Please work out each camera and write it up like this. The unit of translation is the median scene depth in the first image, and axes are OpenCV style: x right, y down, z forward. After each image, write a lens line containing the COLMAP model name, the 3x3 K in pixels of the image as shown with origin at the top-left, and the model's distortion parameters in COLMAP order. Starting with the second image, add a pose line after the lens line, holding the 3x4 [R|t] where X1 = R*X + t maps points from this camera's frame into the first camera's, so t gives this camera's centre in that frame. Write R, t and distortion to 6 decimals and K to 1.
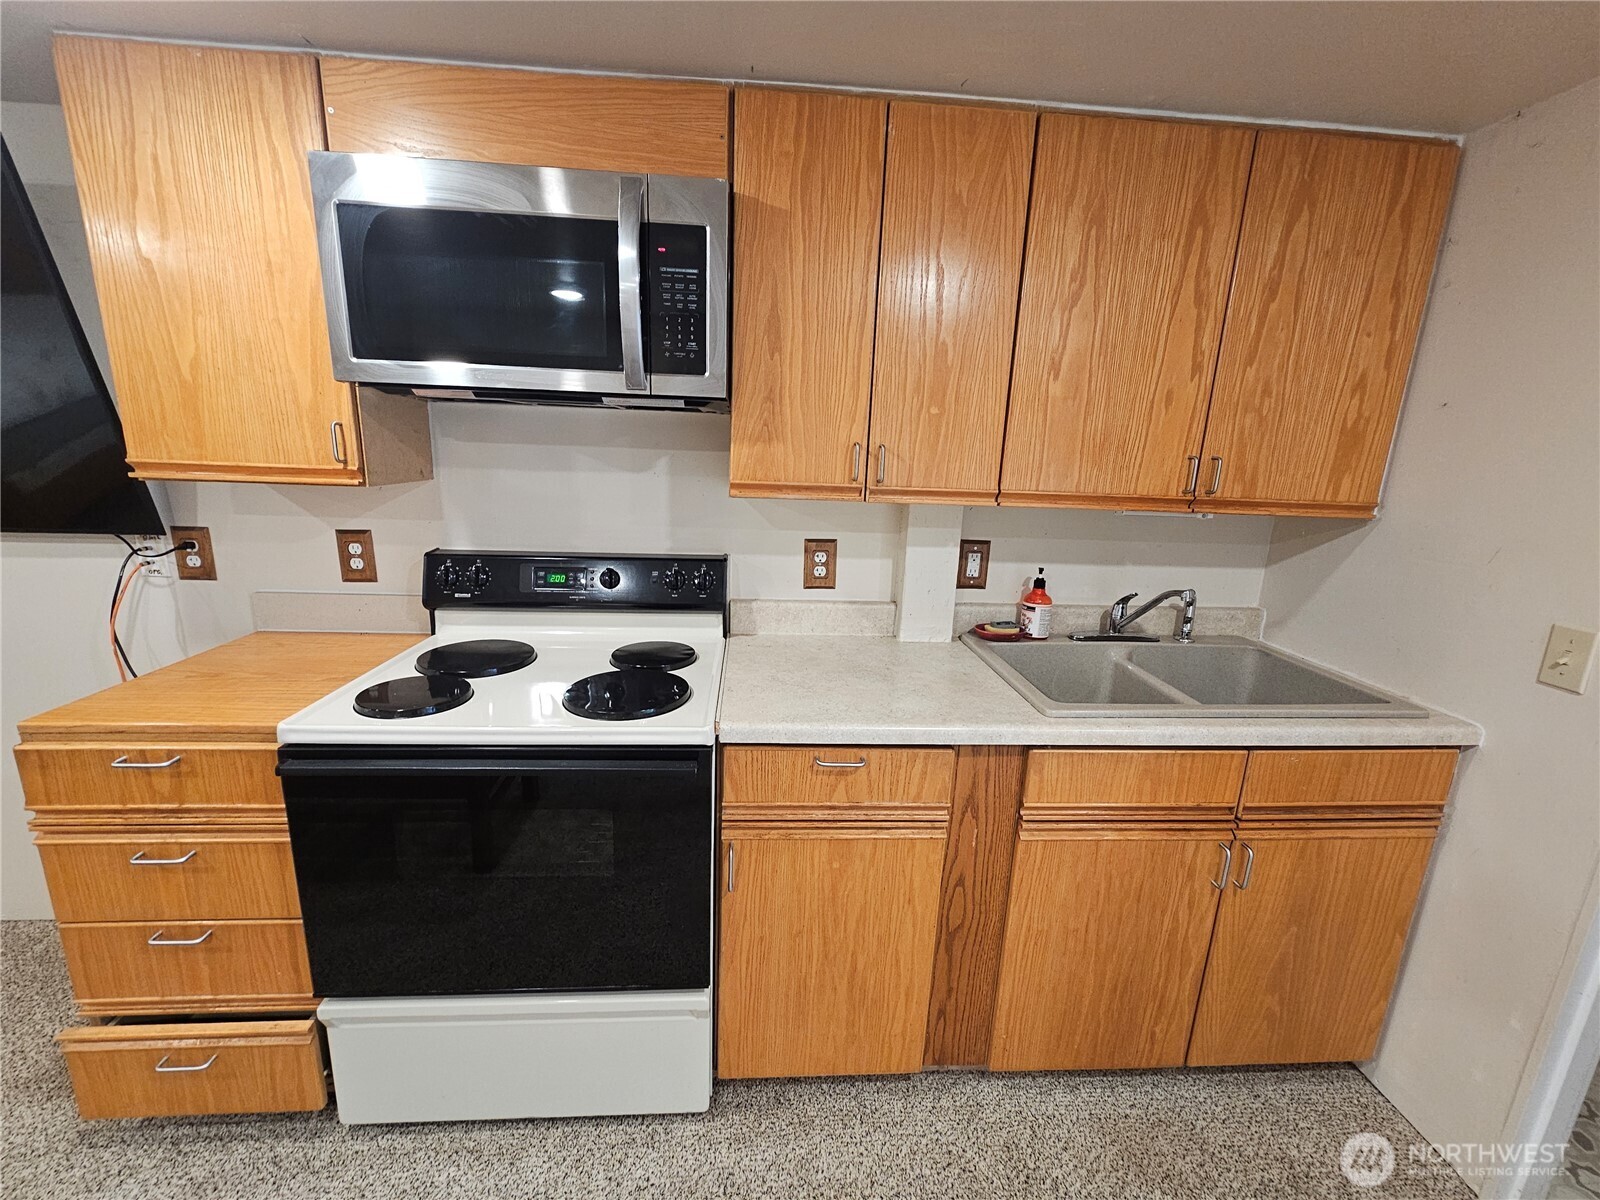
lens RADIAL K [[653.3, 0, 800.0], [0, 653.3, 600.0], [0, 0, 1]] dist [0.001105, -0.002386]
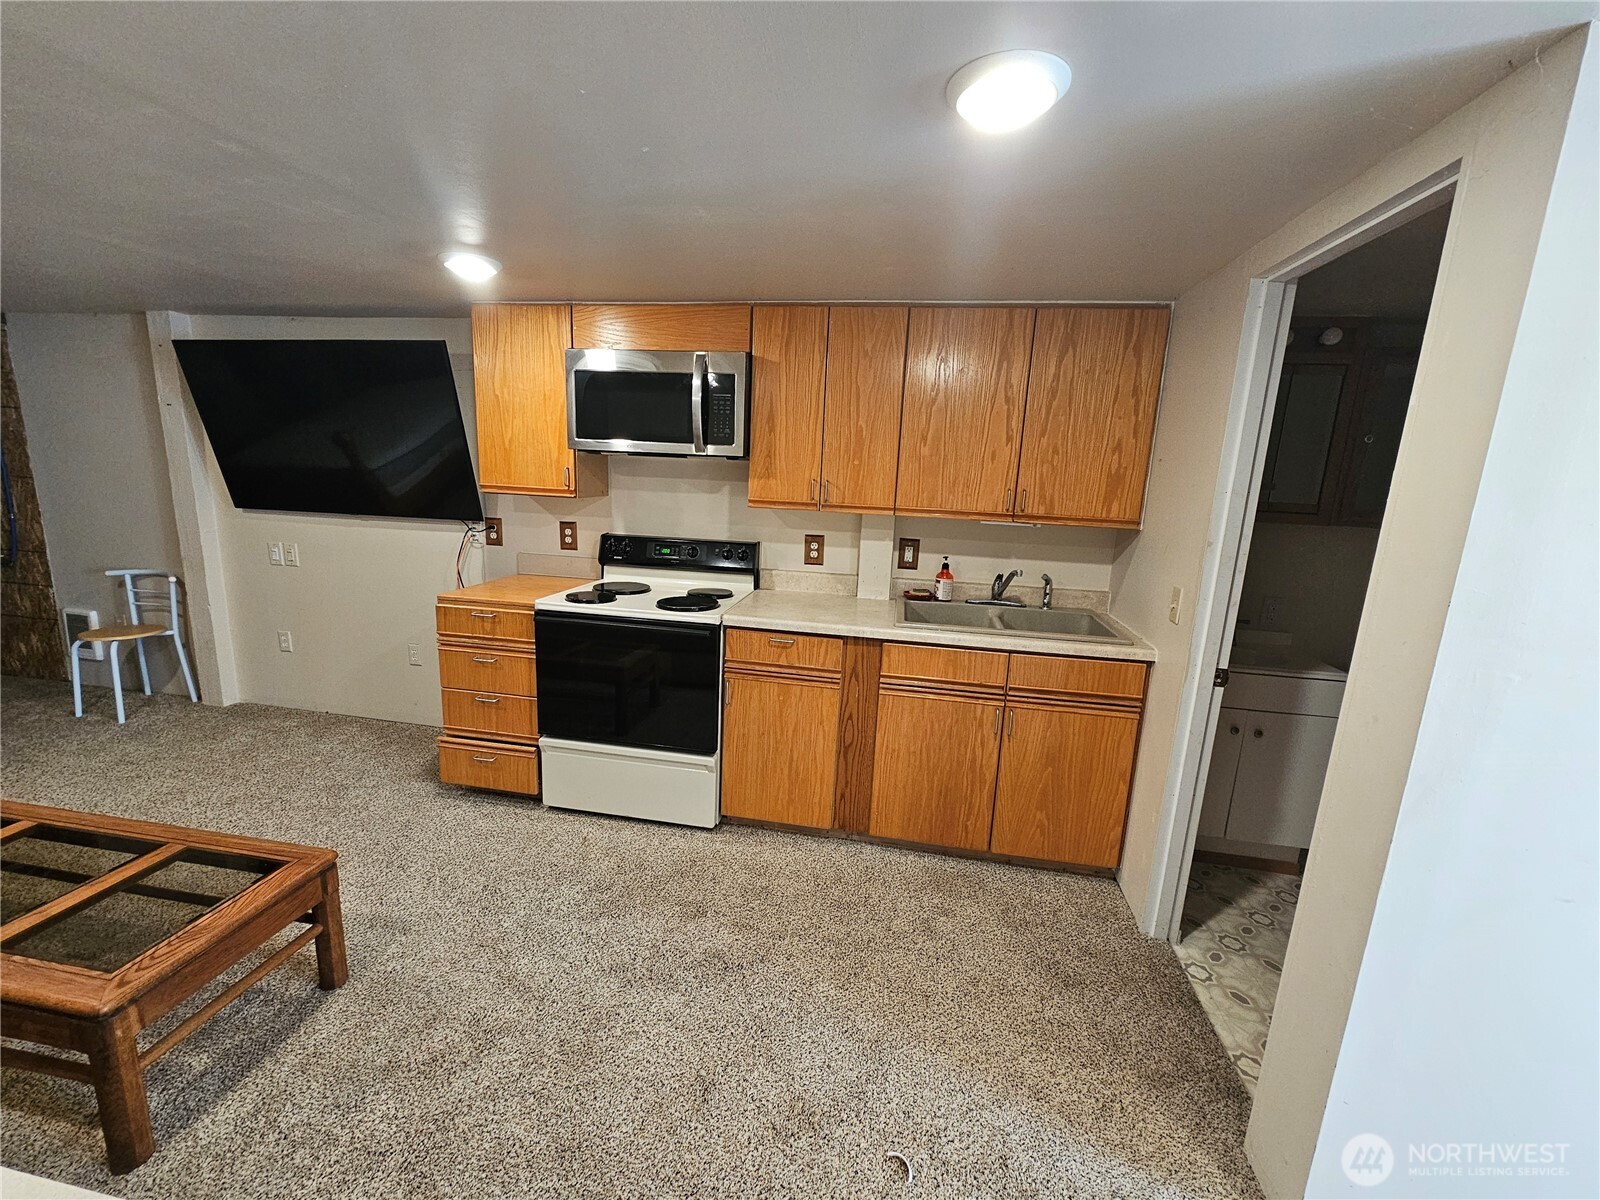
lens RADIAL K [[653.3, 0, 800.0], [0, 653.3, 600.0], [0, 0, 1]] dist [0.001105, -0.002386]
pose [[0.971234, 0.052987, -0.232157, 0.499091], [-0.062133, 0.997547, -0.032257, 0.164958], [0.229878, 0.045753, 0.972143, -0.802273]]
